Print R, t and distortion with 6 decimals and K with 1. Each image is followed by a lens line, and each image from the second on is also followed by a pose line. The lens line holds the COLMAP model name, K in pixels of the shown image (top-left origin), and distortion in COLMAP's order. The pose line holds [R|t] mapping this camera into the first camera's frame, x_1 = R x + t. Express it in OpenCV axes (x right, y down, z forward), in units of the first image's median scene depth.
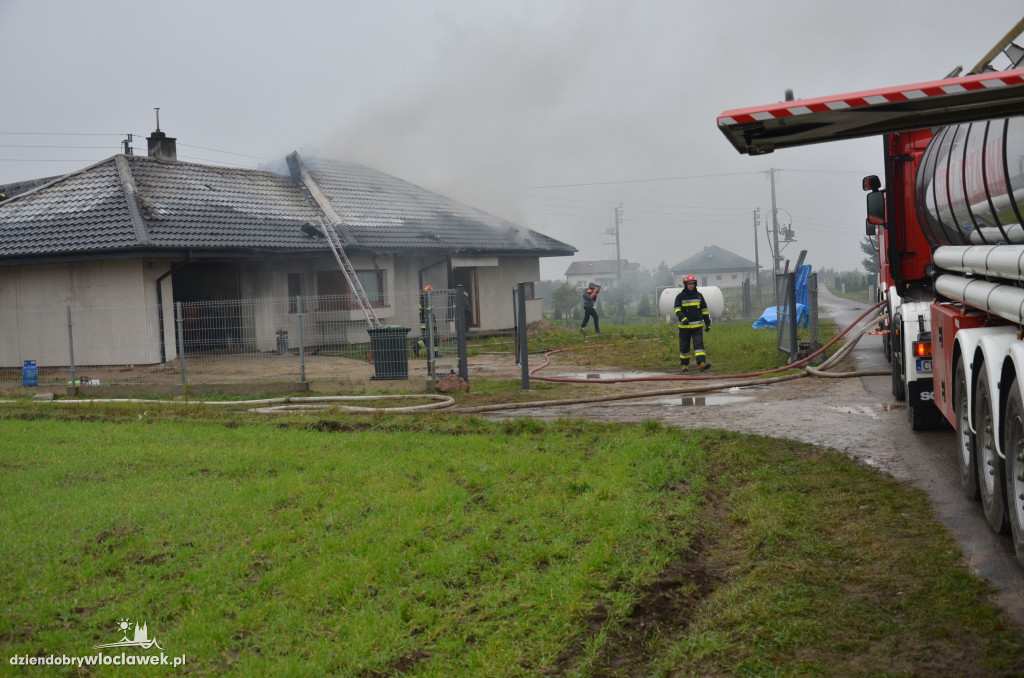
lens RADIAL K [[1420.7, 0, 516.1], [0, 1420.7, 370.2], [0, 0, 1]] dist [-0.028825, 0.101961]
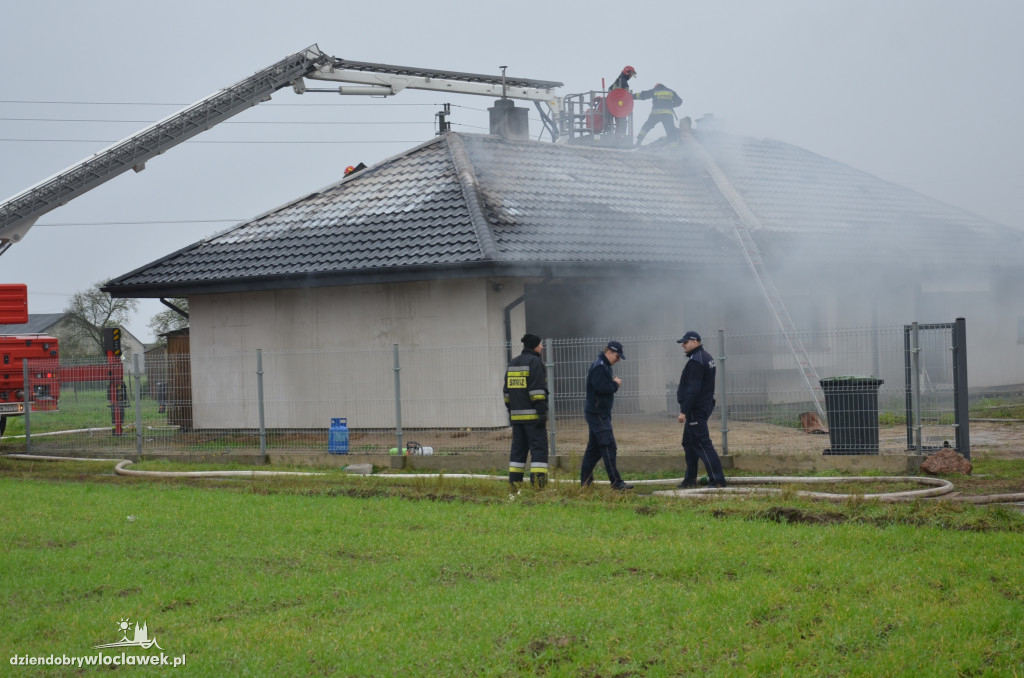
lens RADIAL K [[2109.9, 0, 511.8], [0, 2109.9, 397.2], [0, 0, 1]] dist [-0.017038, -0.142205]
pose [[0.975705, 0.015224, -0.218560, -0.026276], [-0.020499, 0.999550, -0.021889, 0.004647], [0.218129, 0.025837, 0.975578, -0.029666]]
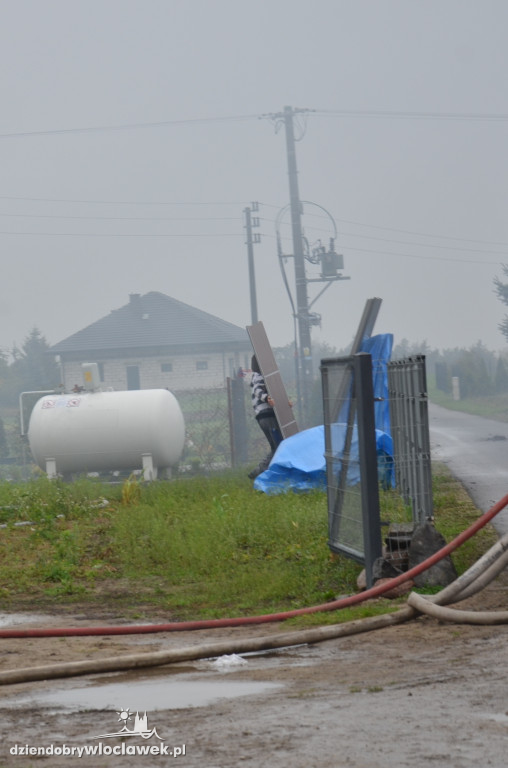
lens RADIAL K [[3312.0, 0, 253.7], [0, 3312.0, 384.0], [0, 0, 1]] dist [-0.269246, -4.594143]
pose [[0.985743, -0.012255, 0.167809, 0.010675], [0.022361, 0.998039, -0.058465, -0.007624], [-0.166763, 0.061384, 0.984084, 0.104068]]
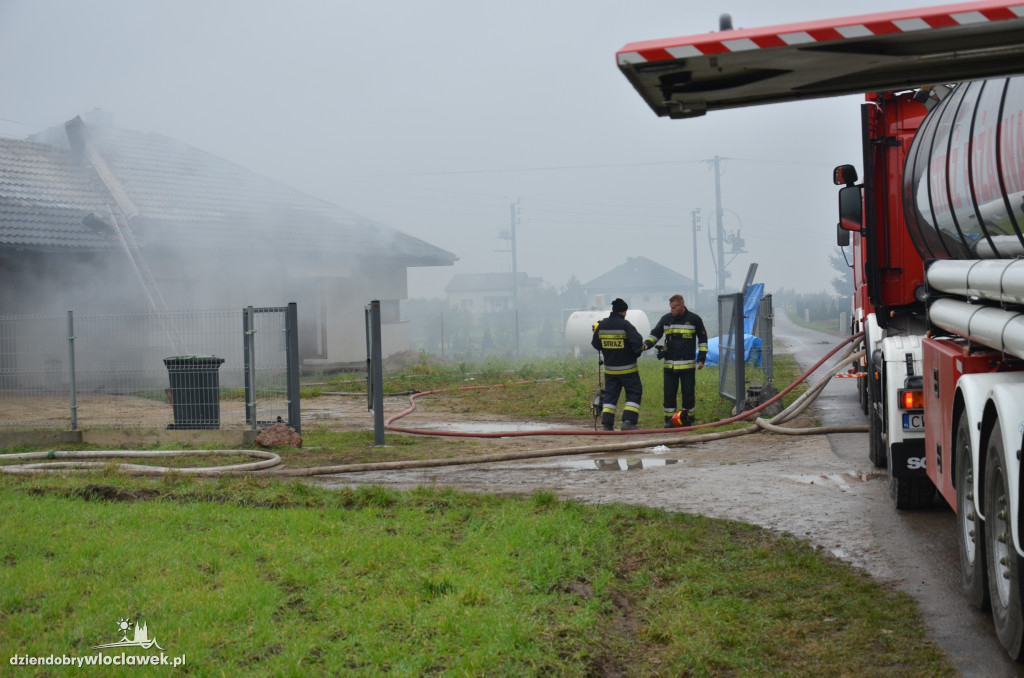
lens RADIAL K [[1872.2, 0, 516.5], [0, 1872.2, 382.2], [0, 0, 1]] dist [-0.058341, 0.445163]
pose [[0.997232, 0.015601, 0.072702, 0.006355], [-0.014258, 0.999719, -0.018943, -0.001394], [-0.072977, 0.017854, 0.997174, 0.025710]]
